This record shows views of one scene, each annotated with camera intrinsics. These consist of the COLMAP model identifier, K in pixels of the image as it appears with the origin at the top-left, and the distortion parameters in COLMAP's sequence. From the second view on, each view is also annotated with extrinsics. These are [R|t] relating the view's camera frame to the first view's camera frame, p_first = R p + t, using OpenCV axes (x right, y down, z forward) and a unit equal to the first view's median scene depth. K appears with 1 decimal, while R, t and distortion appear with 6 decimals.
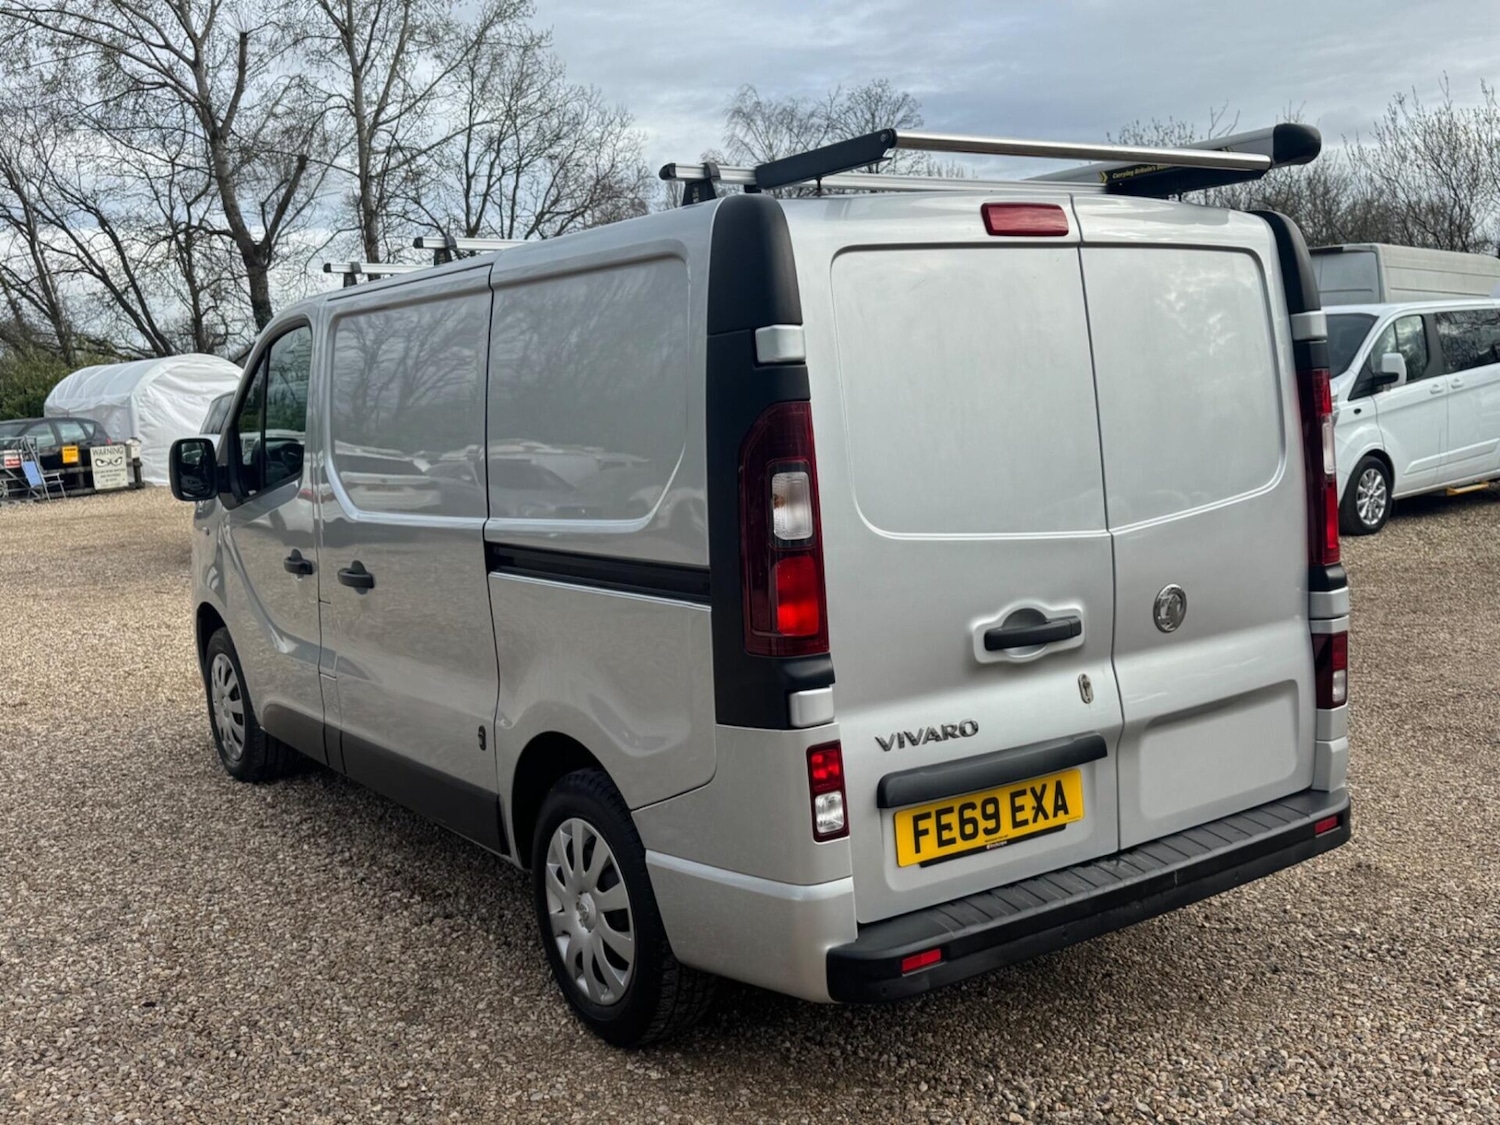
lens RADIAL K [[1489.2, 0, 732.2], [0, 1489.2, 563.3], [0, 0, 1]] dist [0.024468, 0.000000]
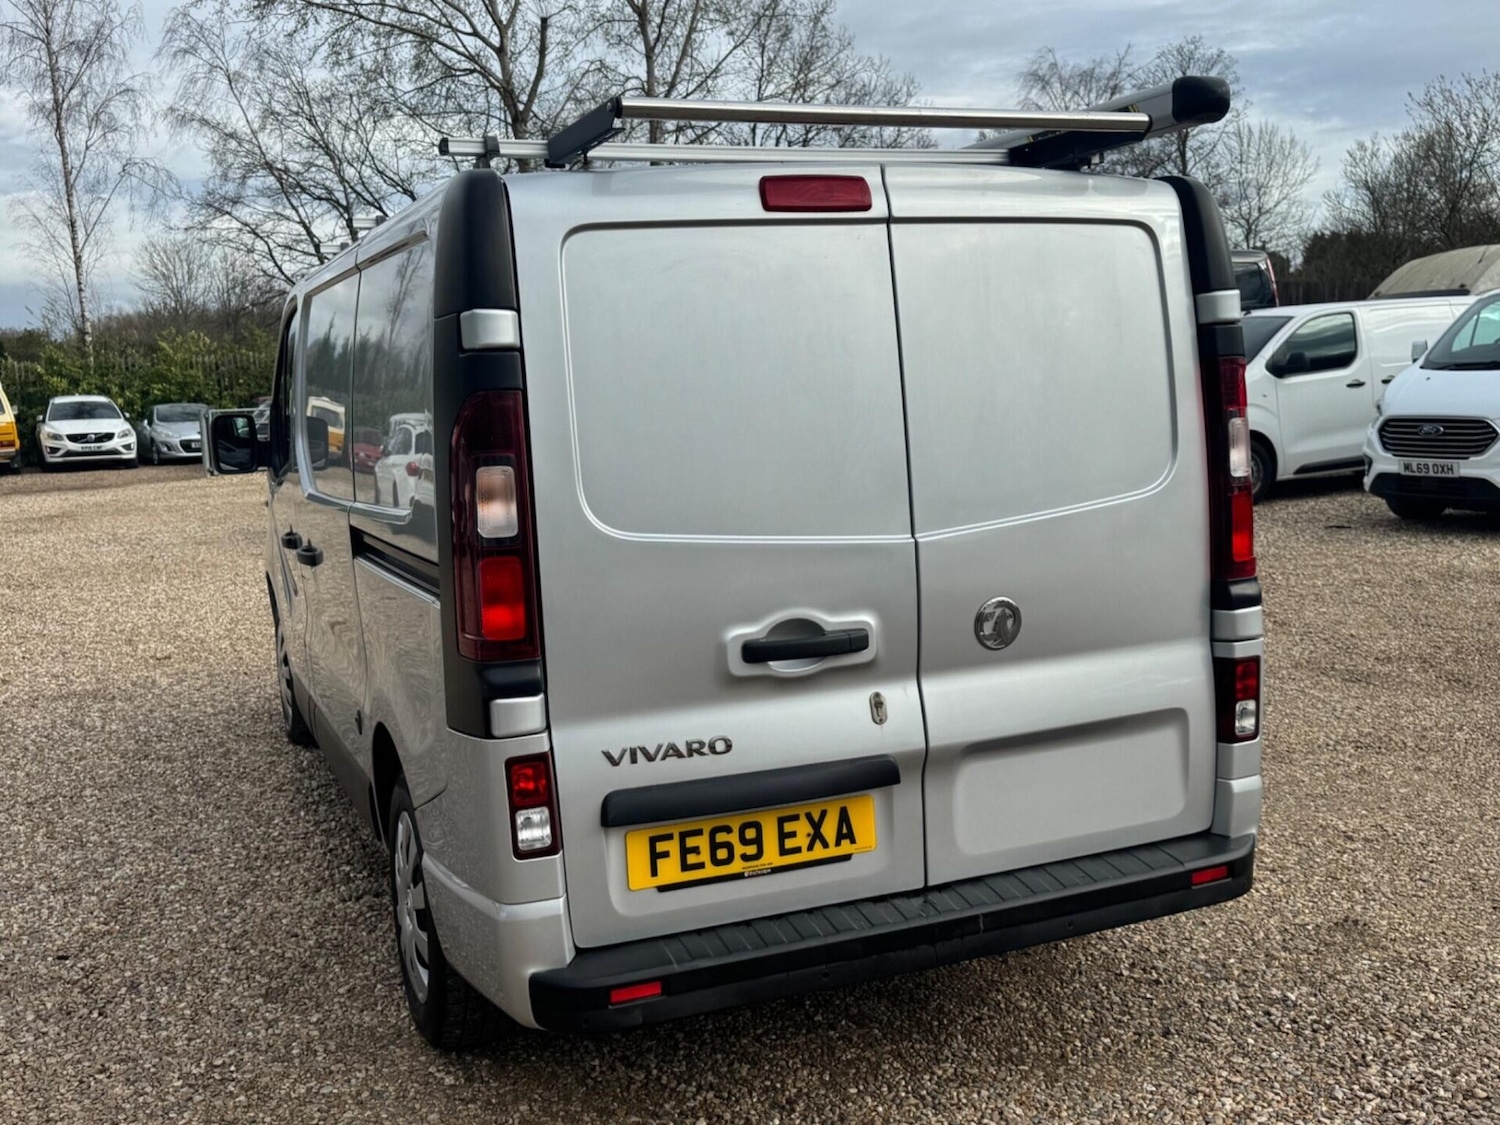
lens RADIAL K [[1489.2, 0, 728.1], [0, 1489.2, 551.2], [0, 0, 1]] dist [0.024468, 0.000000]
pose [[0.978080, 0.032985, -0.205600, 0.295490], [-0.030859, 0.999432, 0.013541, -0.019082], [0.205930, -0.006899, 0.978542, 0.081590]]
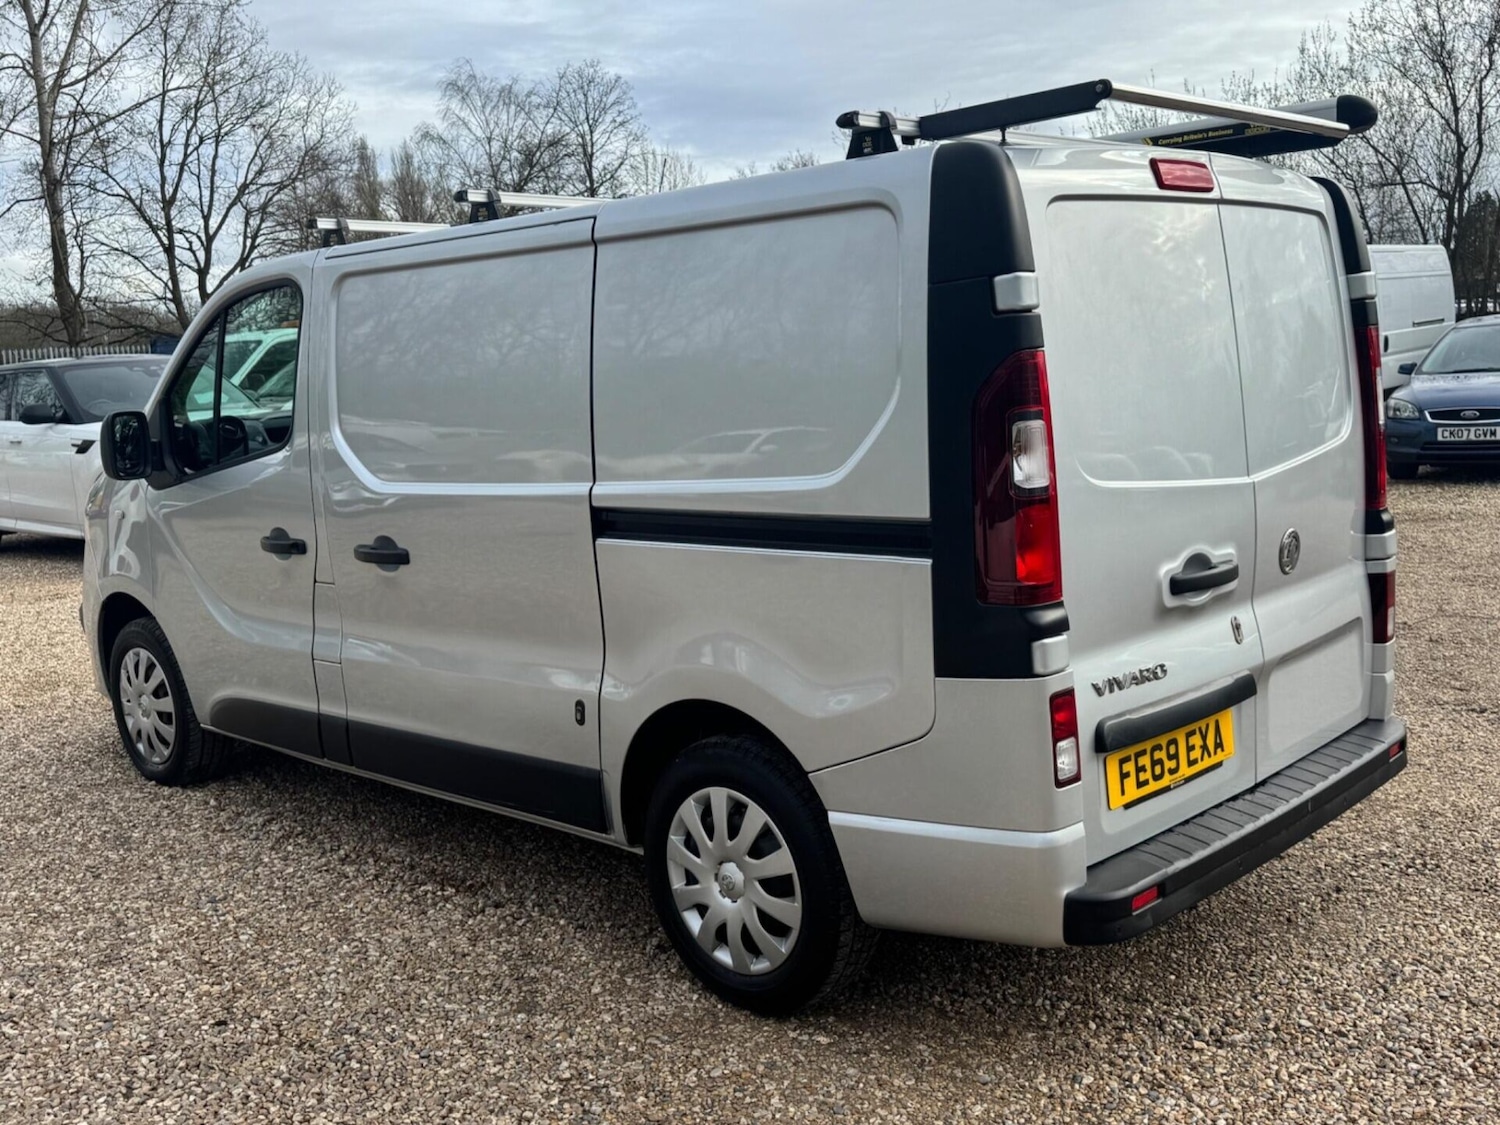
lens RADIAL K [[1489.2, 0, 740.9], [0, 1489.2, 567.7], [0, 0, 1]] dist [0.024468, 0.000000]
pose [[0.978641, -0.032941, 0.202921, -0.278007], [0.030089, 0.999401, 0.017122, 0.010964], [-0.203364, -0.010651, 0.979045, 0.045404]]
